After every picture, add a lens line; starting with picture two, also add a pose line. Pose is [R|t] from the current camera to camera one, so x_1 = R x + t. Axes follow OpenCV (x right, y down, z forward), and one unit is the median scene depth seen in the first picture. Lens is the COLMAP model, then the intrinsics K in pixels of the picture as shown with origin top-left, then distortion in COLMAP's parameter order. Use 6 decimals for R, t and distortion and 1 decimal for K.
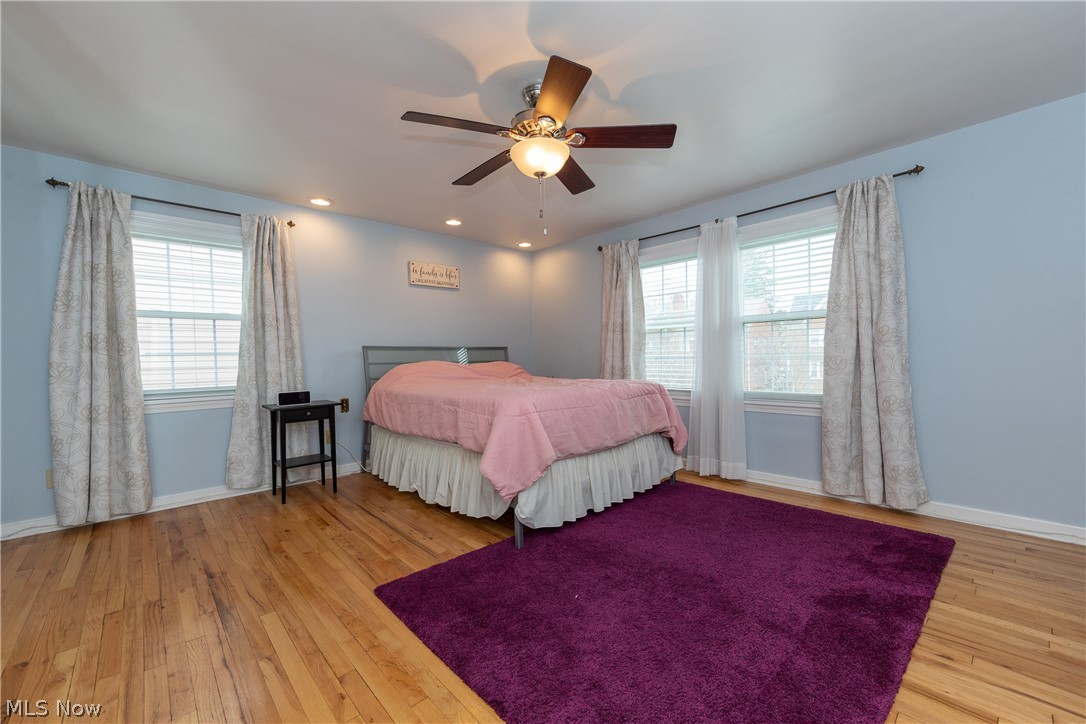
lens RADIAL K [[437.5, 0, 546.0], [0, 437.5, 361.3], [0, 0, 1]] dist [0.002706, 0.000087]
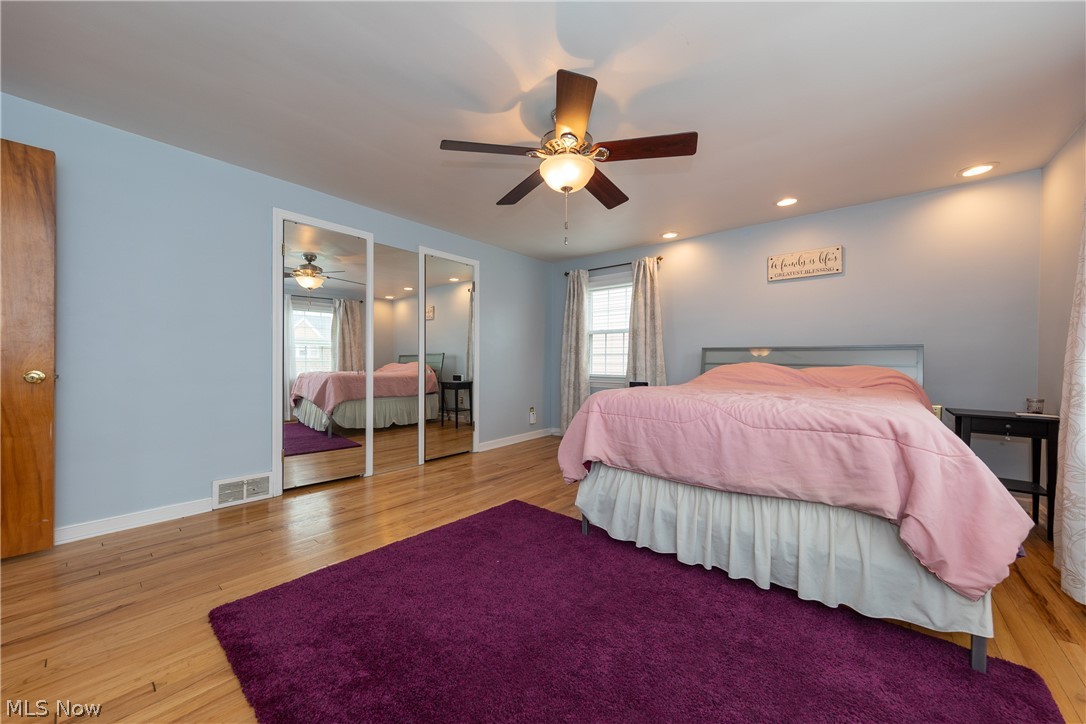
lens RADIAL K [[390.8, 0, 547.4], [0, 390.8, 360.7], [0, 0, 1]] dist [-0.002914, -0.000143]
pose [[0.125303, 0.018655, -0.991943, 0.621059], [-0.016564, 0.999723, 0.016709, -0.013158], [0.991980, 0.014337, 0.125577, 0.549018]]
